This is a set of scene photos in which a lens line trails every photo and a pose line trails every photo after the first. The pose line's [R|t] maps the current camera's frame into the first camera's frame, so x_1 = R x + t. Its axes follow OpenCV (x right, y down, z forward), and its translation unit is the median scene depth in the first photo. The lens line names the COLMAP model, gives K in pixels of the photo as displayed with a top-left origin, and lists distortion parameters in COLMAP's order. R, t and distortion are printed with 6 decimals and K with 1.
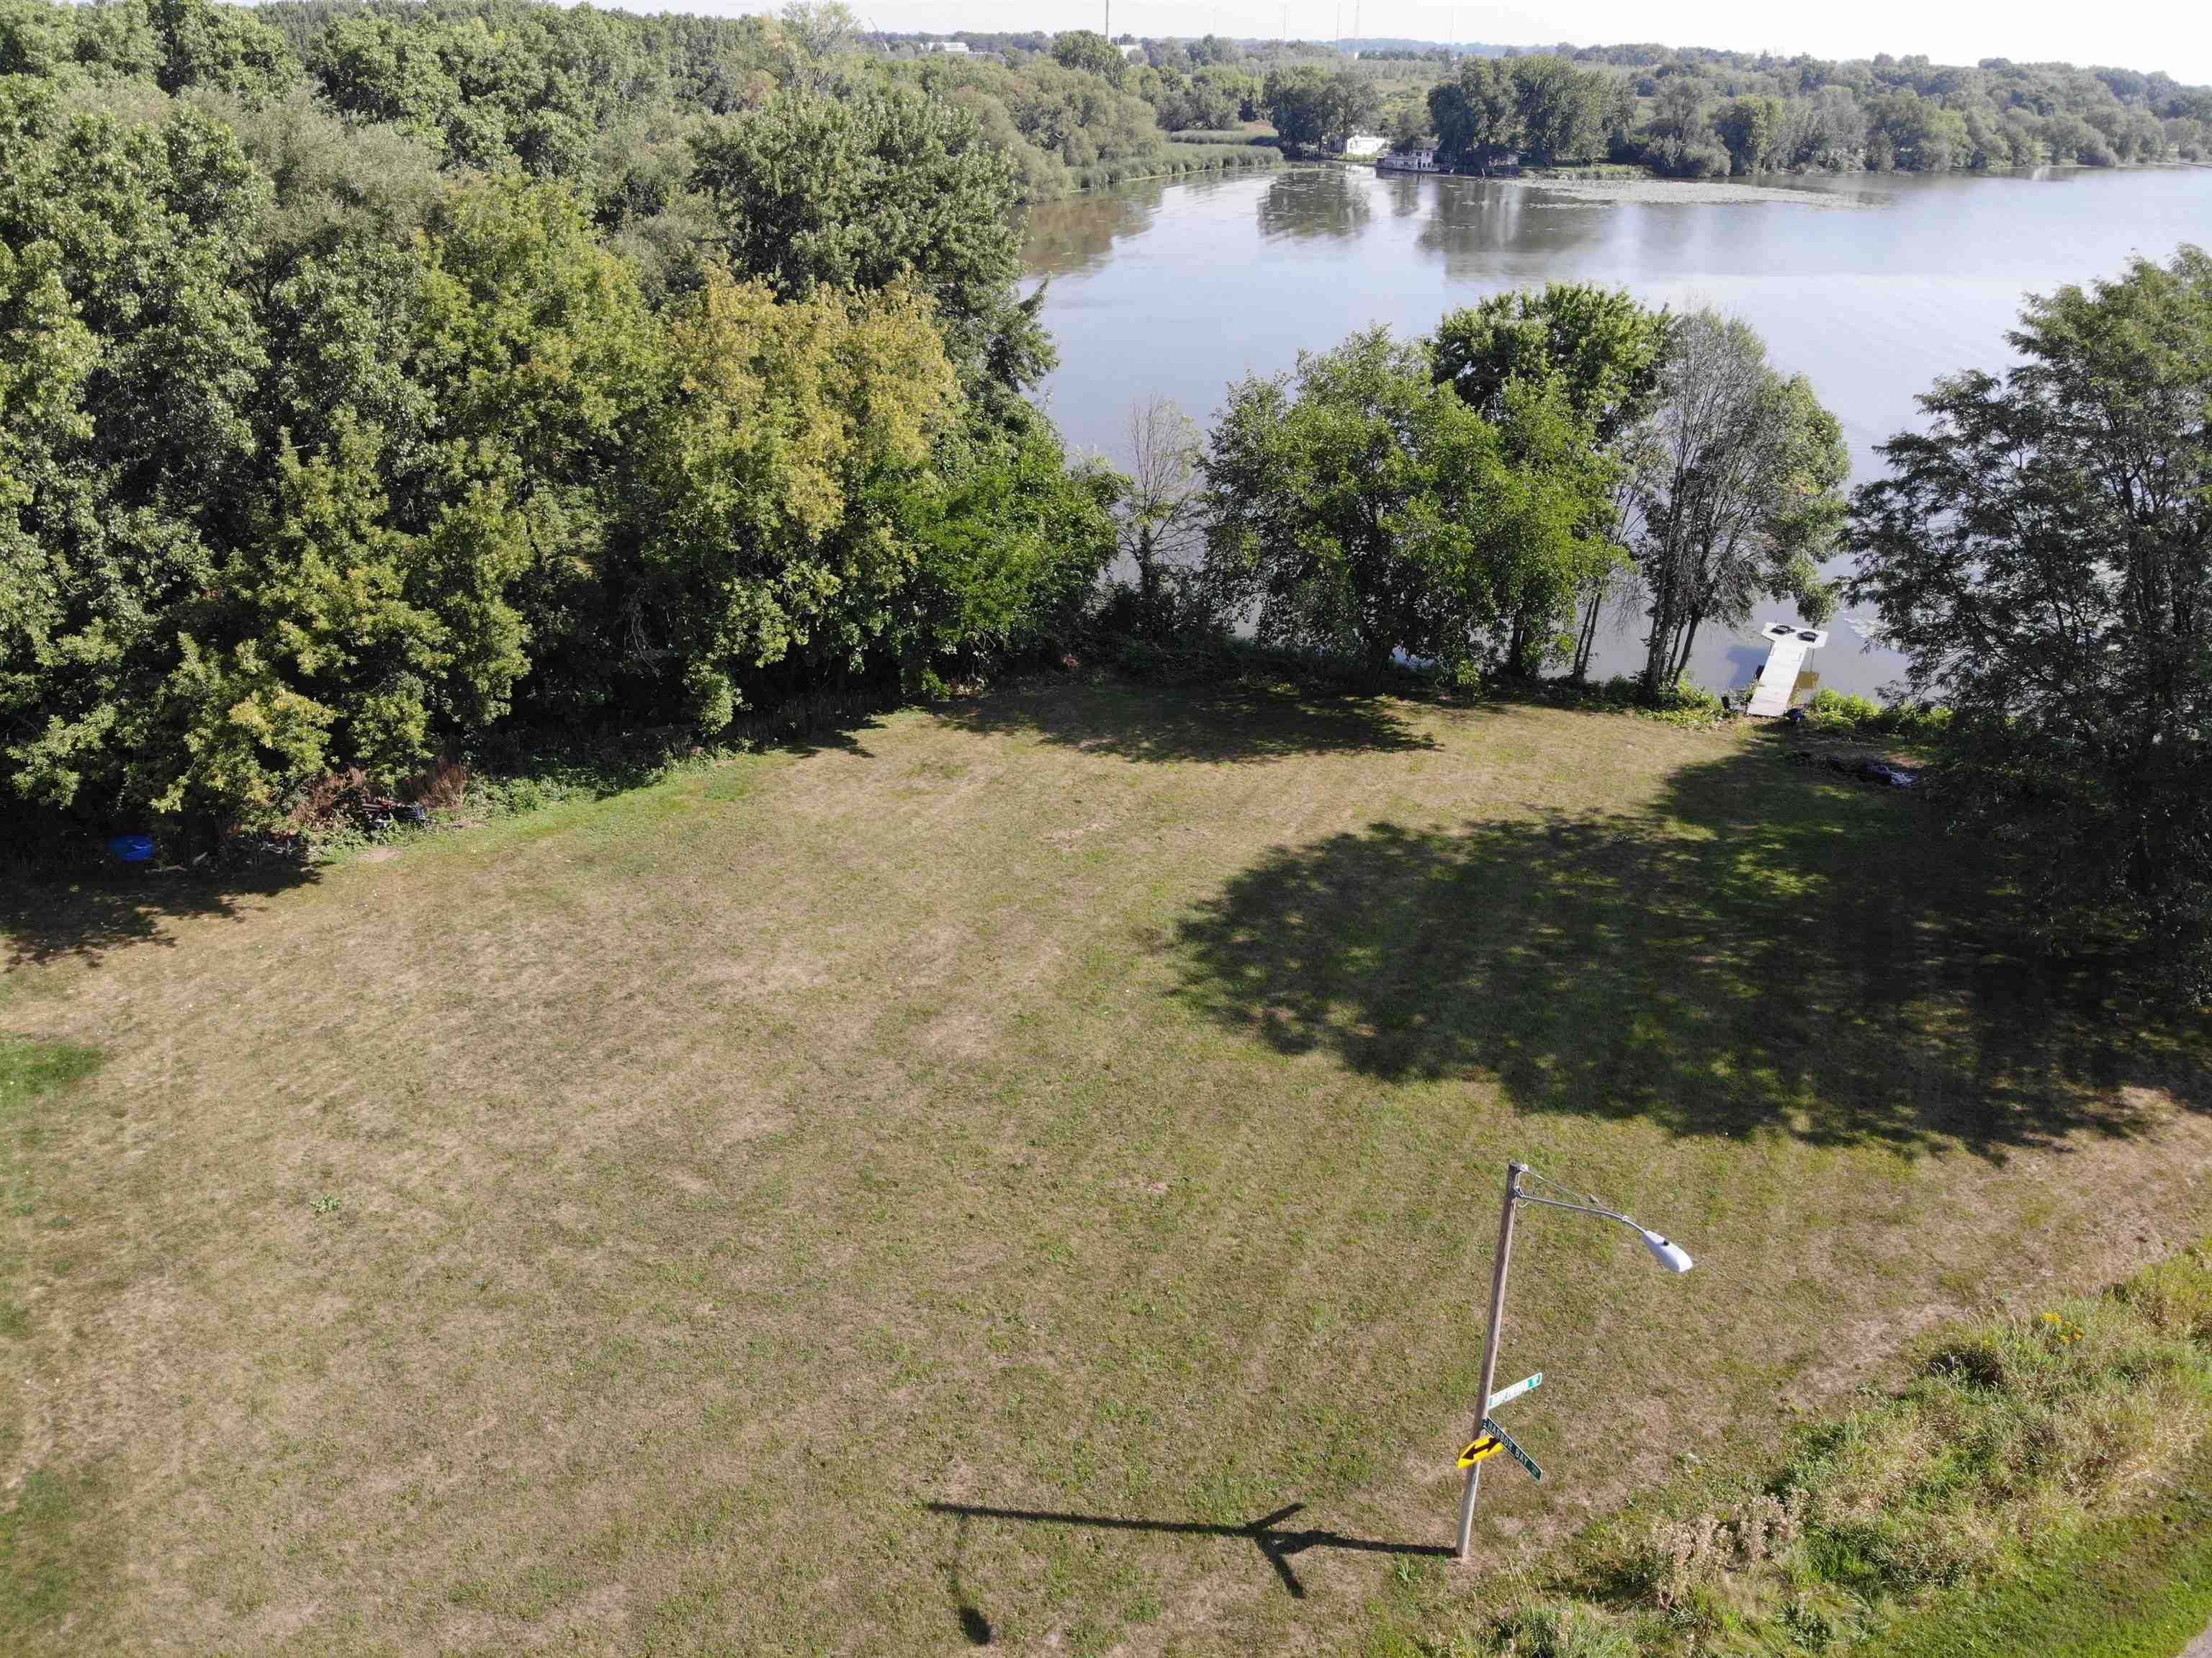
lens RADIAL K [[1582.3, 0, 1111.8], [0, 1582.3, 819.5], [0, 0, 1]] dist [0.159883, -0.333505]
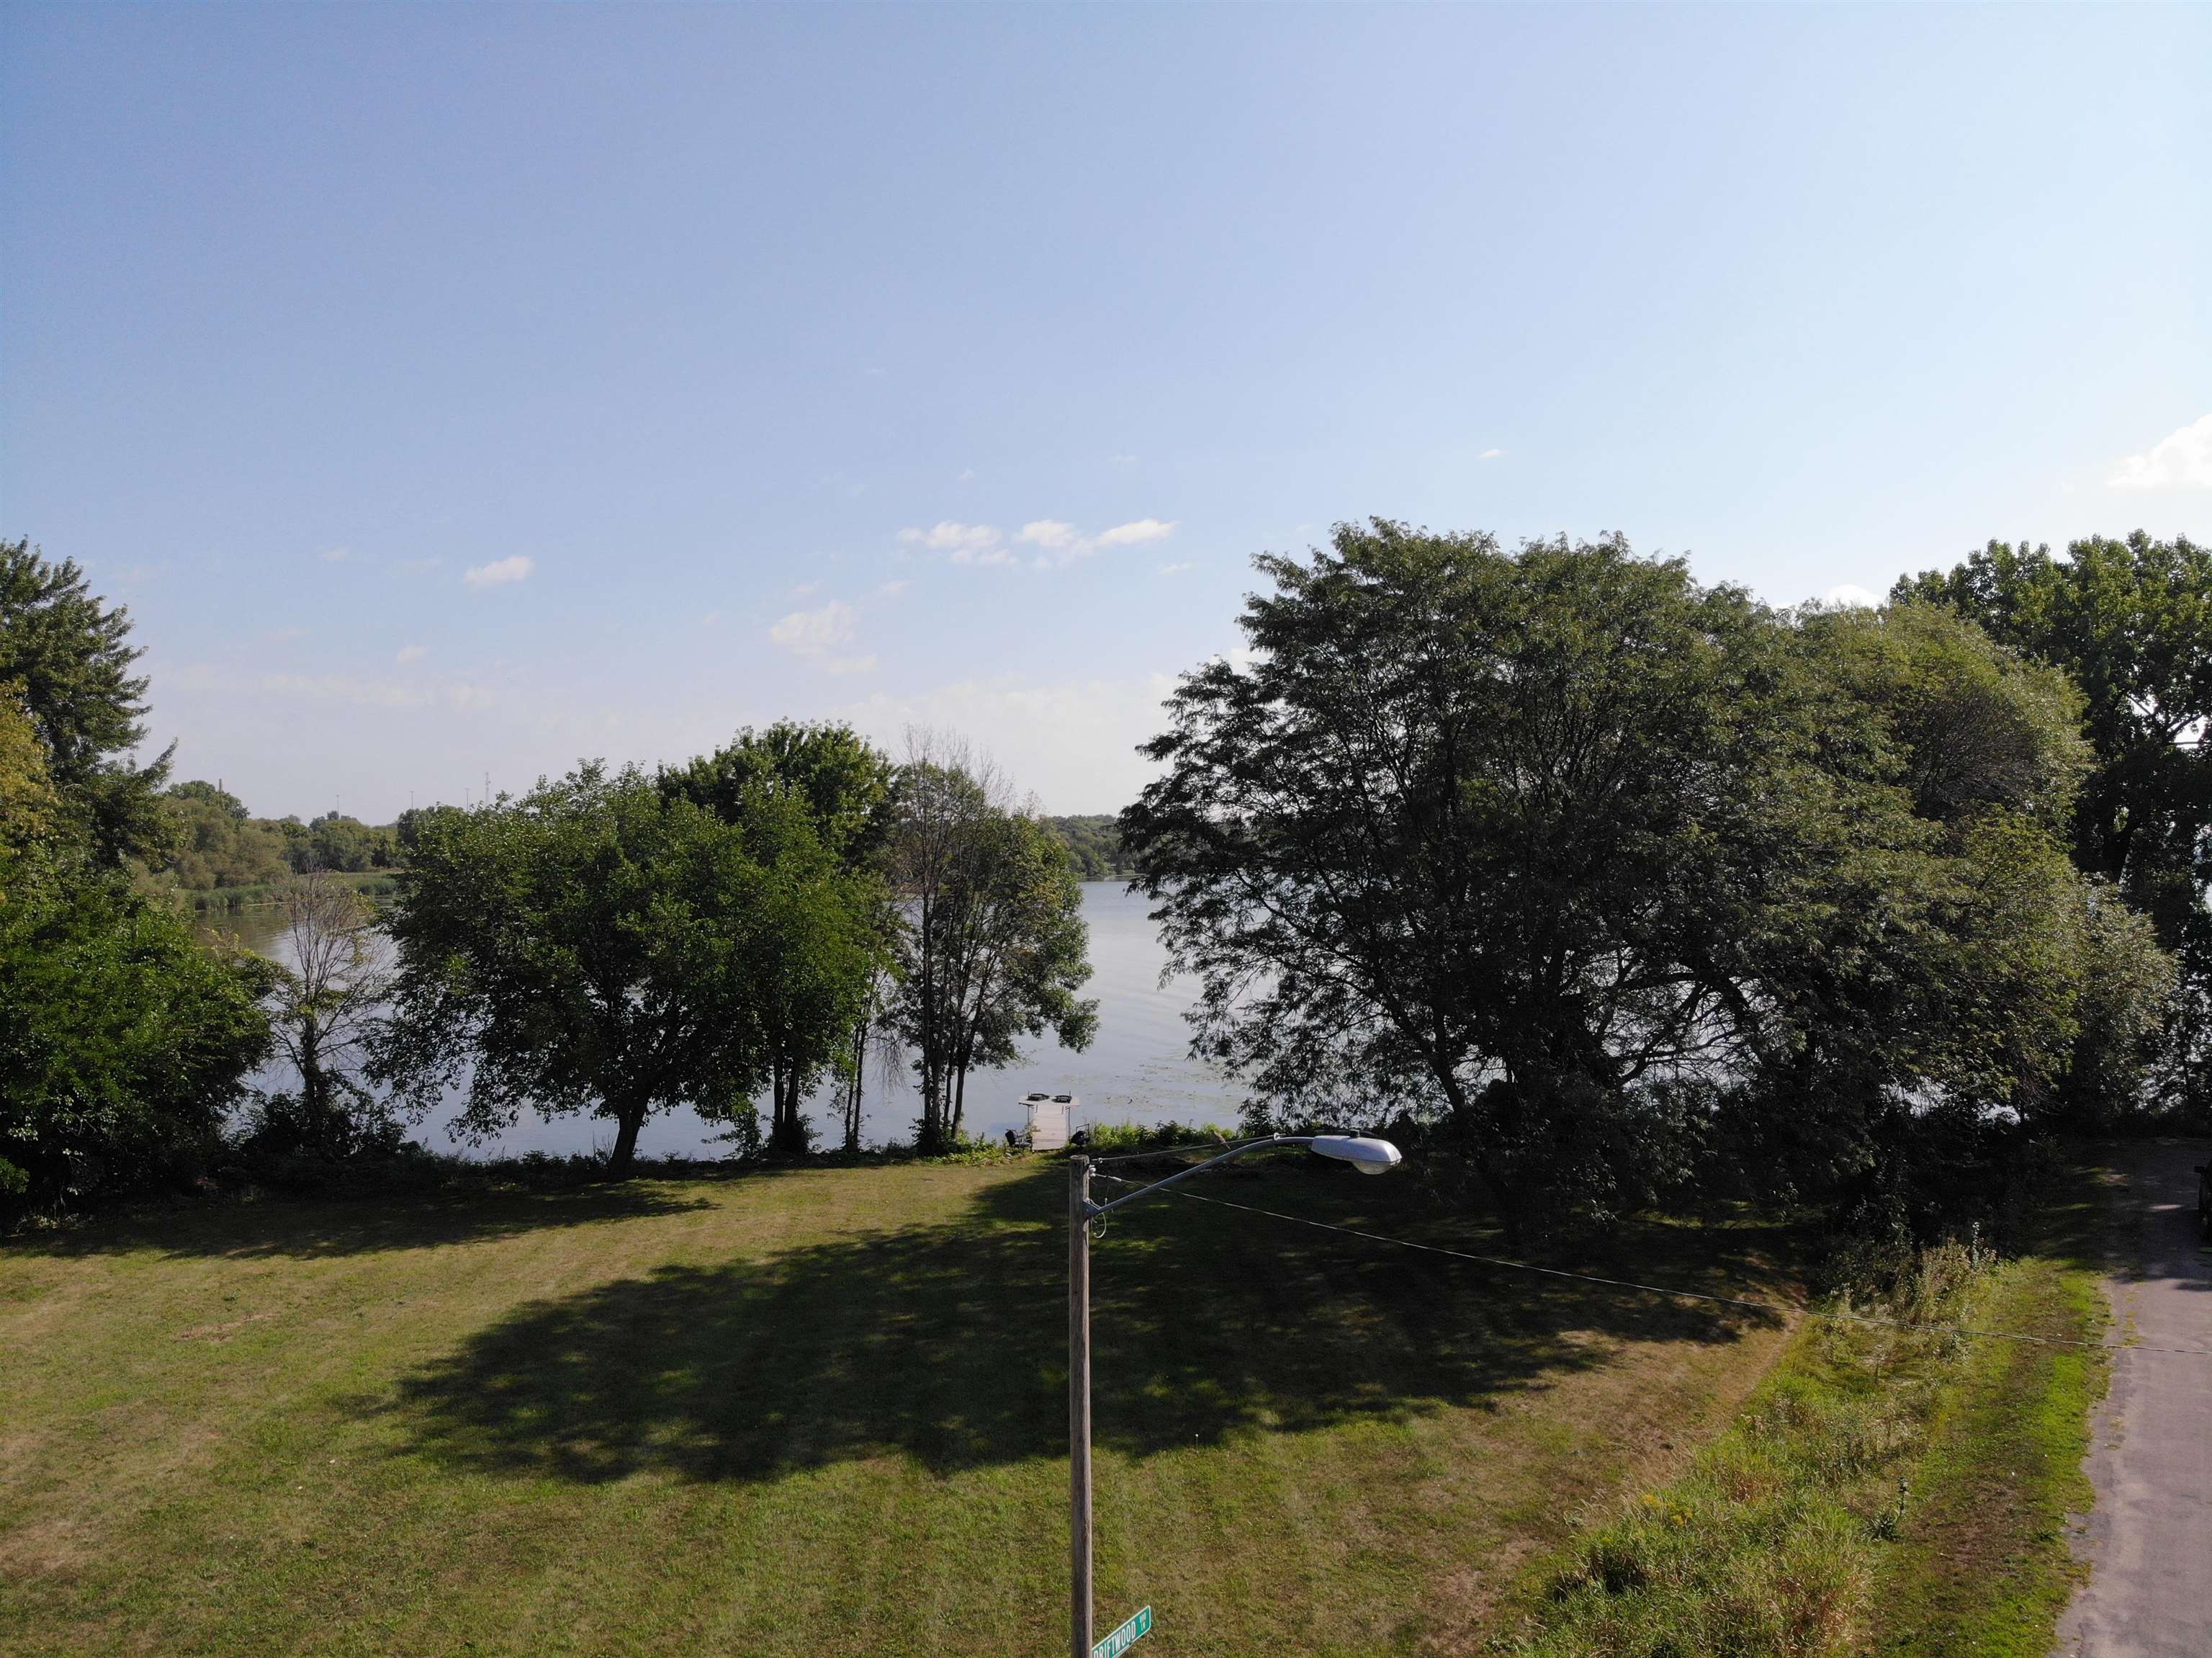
lens RADIAL K [[1607.3, 0, 1106.0], [0, 1607.3, 829.0], [0, 0, 1]] dist [0.045634, -0.179330]
pose [[0.876849, 0.000923, 0.480764, -0.020378], [0.204872, 0.903939, -0.375395, 0.145547], [-0.434928, 0.427660, 0.792429, 0.188261]]
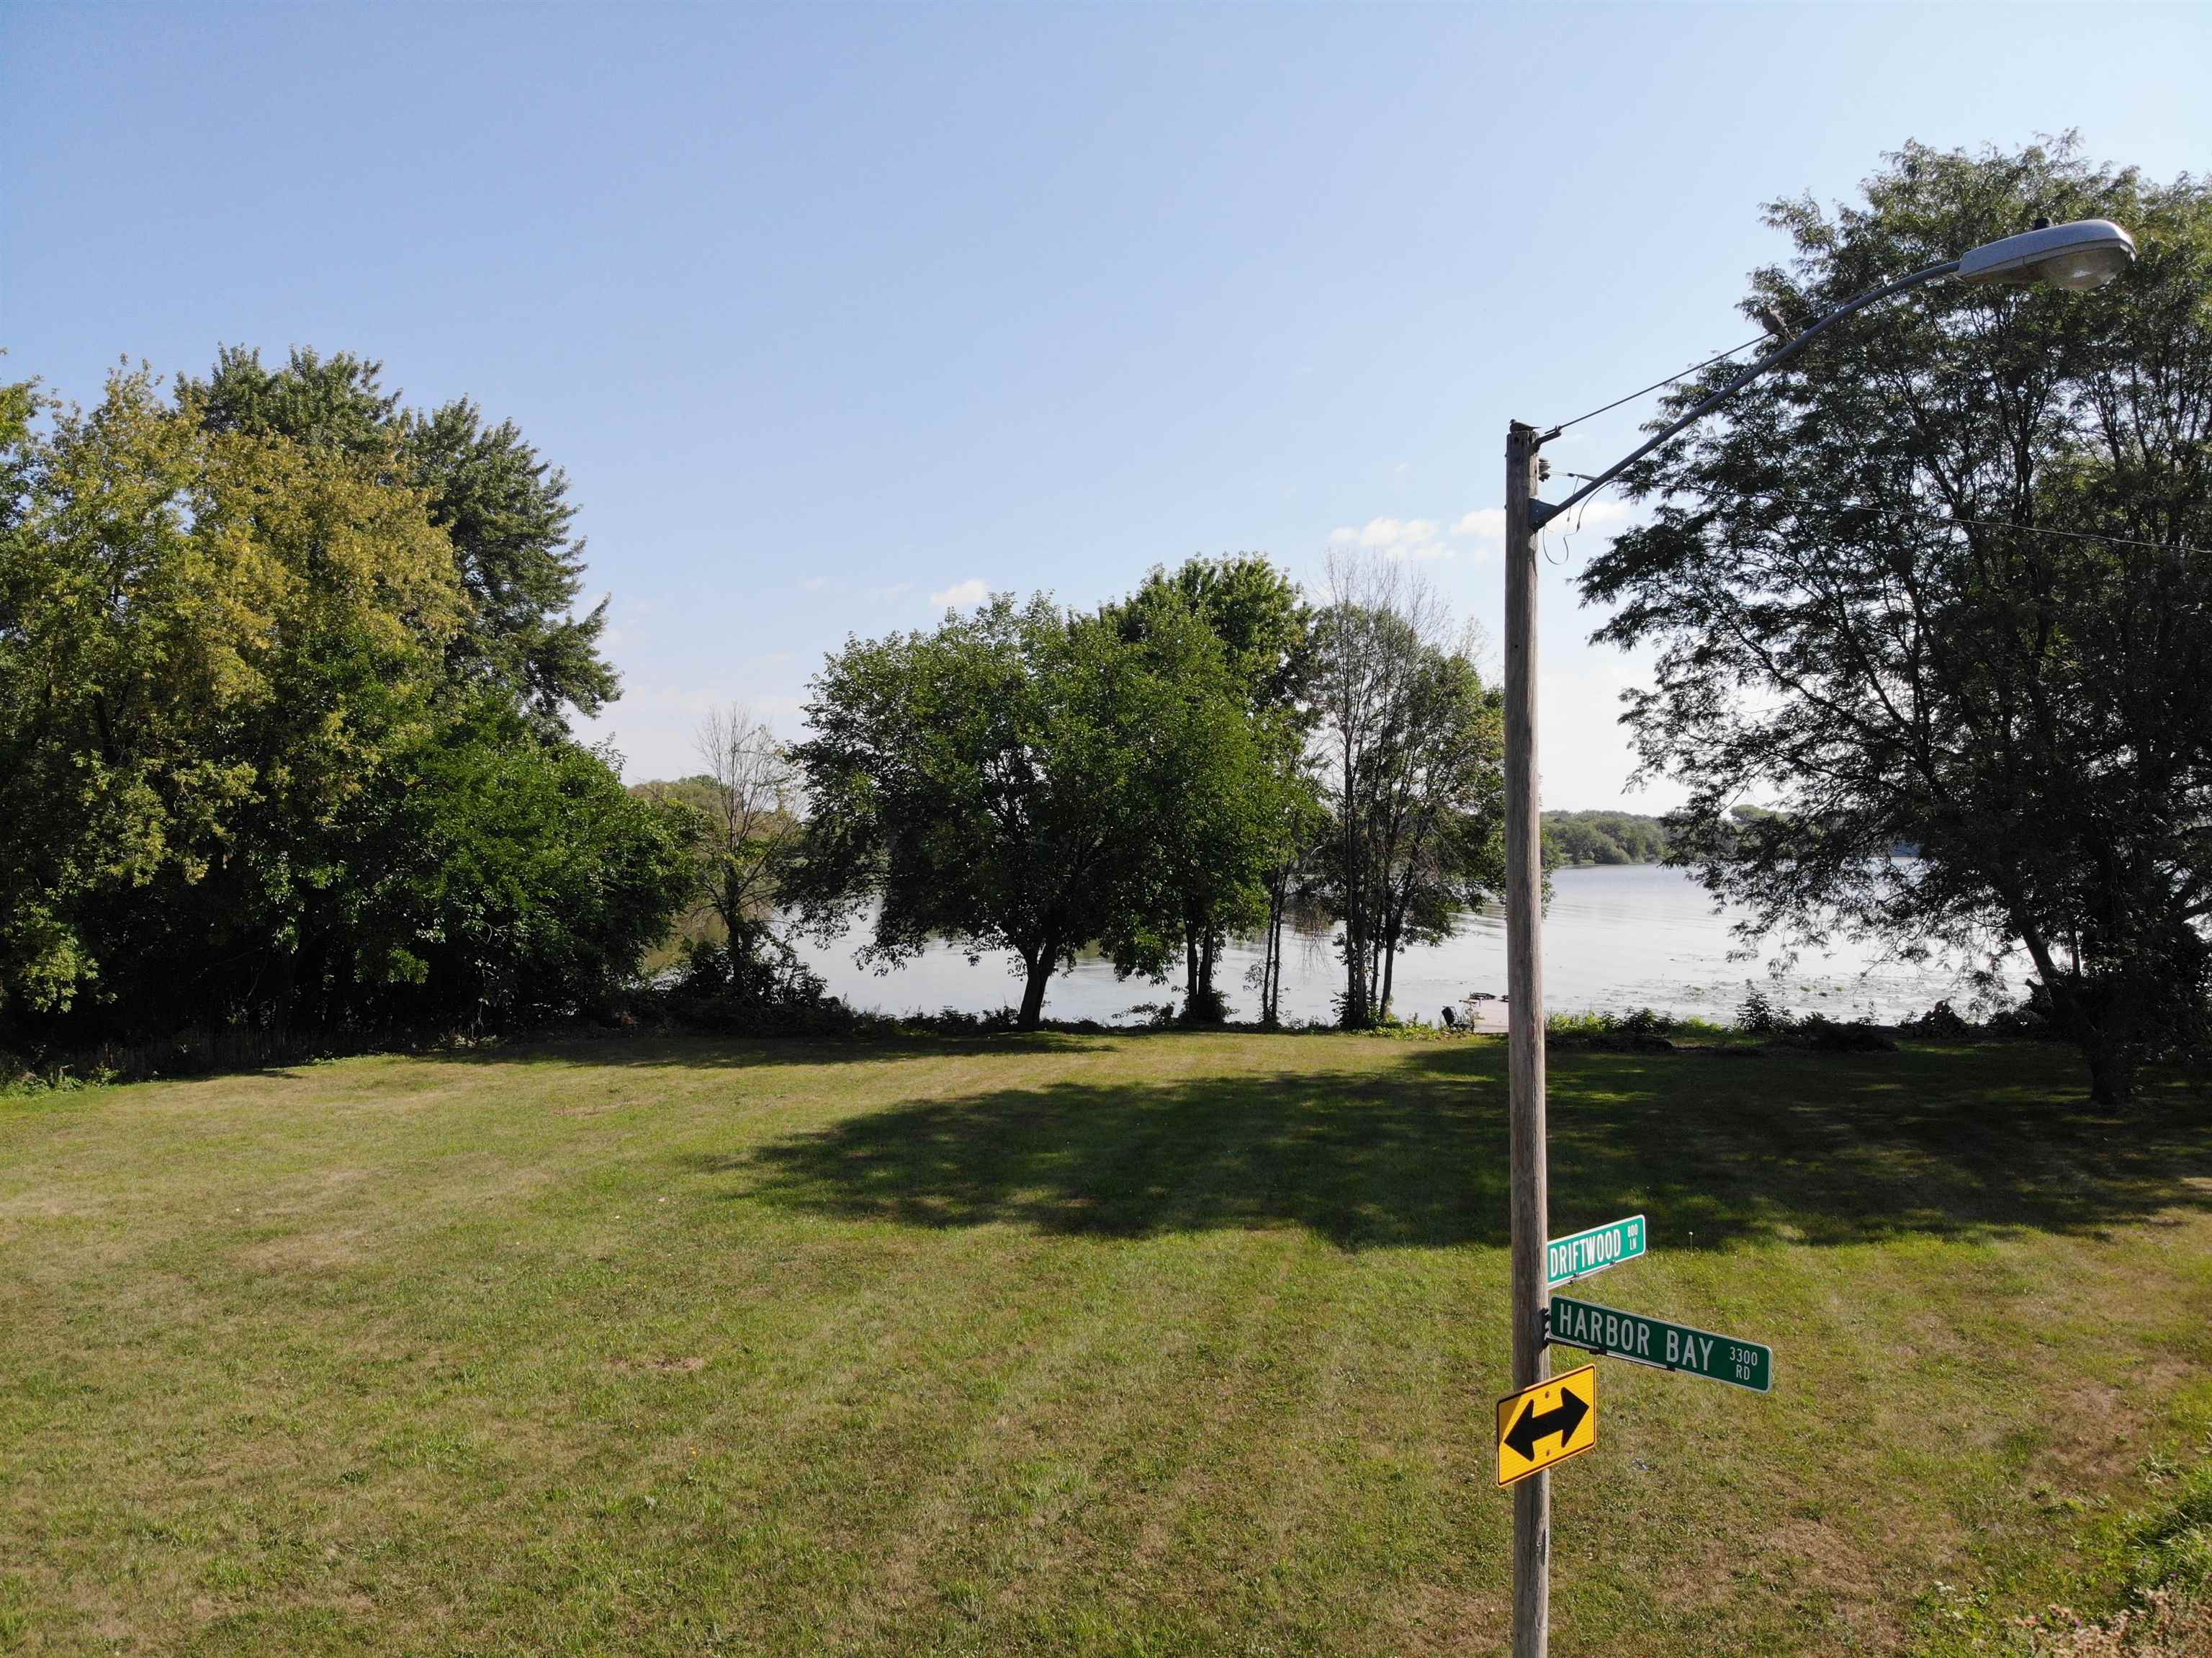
lens RADIAL K [[1582.3, 0, 1111.8], [0, 1582.3, 819.5], [0, 0, 1]] dist [0.159883, -0.333505]
pose [[0.973118, 0.000229, 0.230307, 0.027297], [0.099695, 0.901033, -0.422137, 0.194815], [-0.207611, 0.433750, 0.876789, 0.312220]]
